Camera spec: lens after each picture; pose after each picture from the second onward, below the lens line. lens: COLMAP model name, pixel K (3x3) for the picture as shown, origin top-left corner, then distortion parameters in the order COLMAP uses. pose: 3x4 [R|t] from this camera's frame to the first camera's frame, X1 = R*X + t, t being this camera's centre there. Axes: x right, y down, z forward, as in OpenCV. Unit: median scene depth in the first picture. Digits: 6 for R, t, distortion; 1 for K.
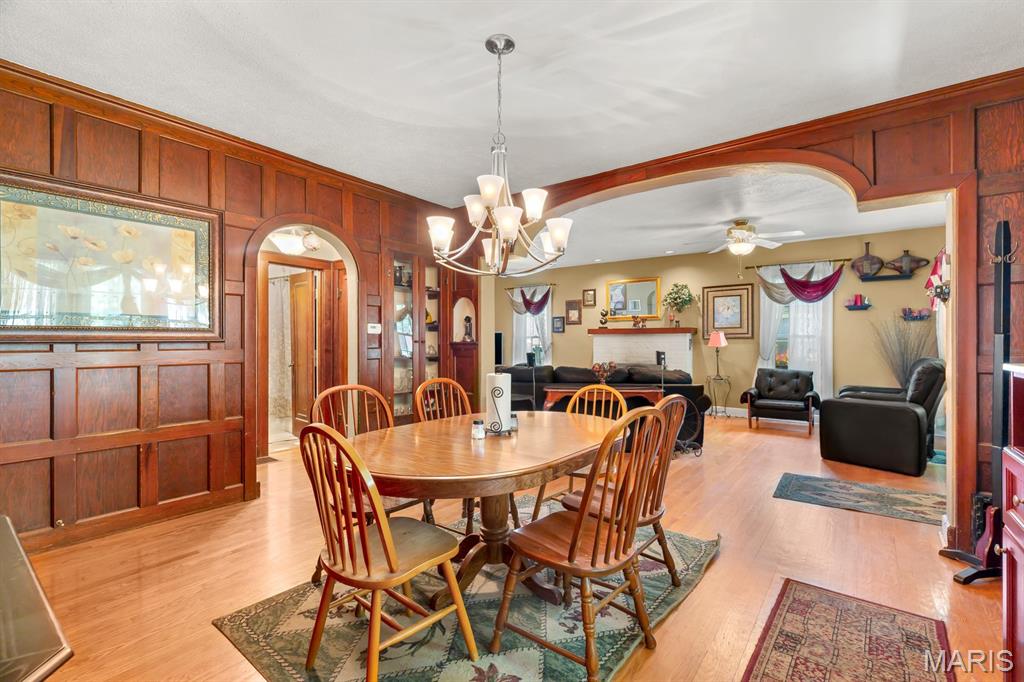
lens RADIAL K [[460.5, 0, 516.4], [0, 460.5, 338.6], [0, 0, 1]] dist [0.002601, 0.001639]
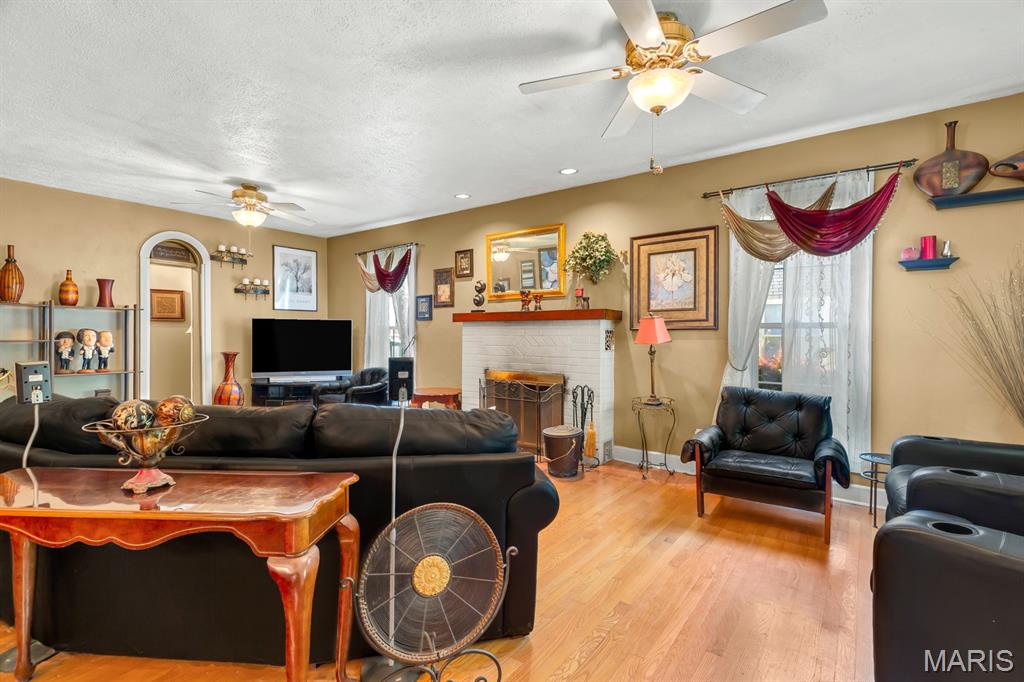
lens RADIAL K [[460.5, 0, 520.1], [0, 460.5, 336.1], [0, 0, 1]] dist [0.002601, 0.001639]
pose [[0.999903, 0.004291, 0.013264, 0.280742], [-0.004386, 0.999965, 0.007079, 0.004881], [-0.013233, -0.007136, 0.999887, 0.472062]]
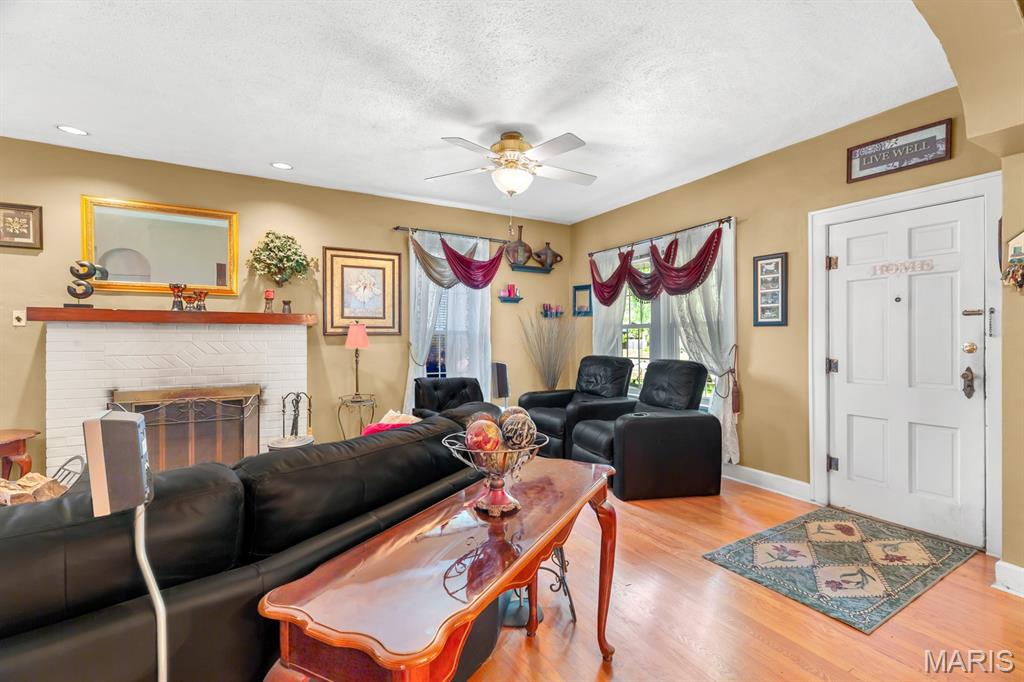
lens RADIAL K [[460.5, 0, 518.6], [0, 460.5, 338.9], [0, 0, 1]] dist [0.002601, 0.001639]
pose [[0.390917, -0.001320, 0.920425, -0.040698], [-0.003246, 0.999991, 0.002813, 0.003224], [-0.920420, -0.004087, 0.390909, 0.579618]]
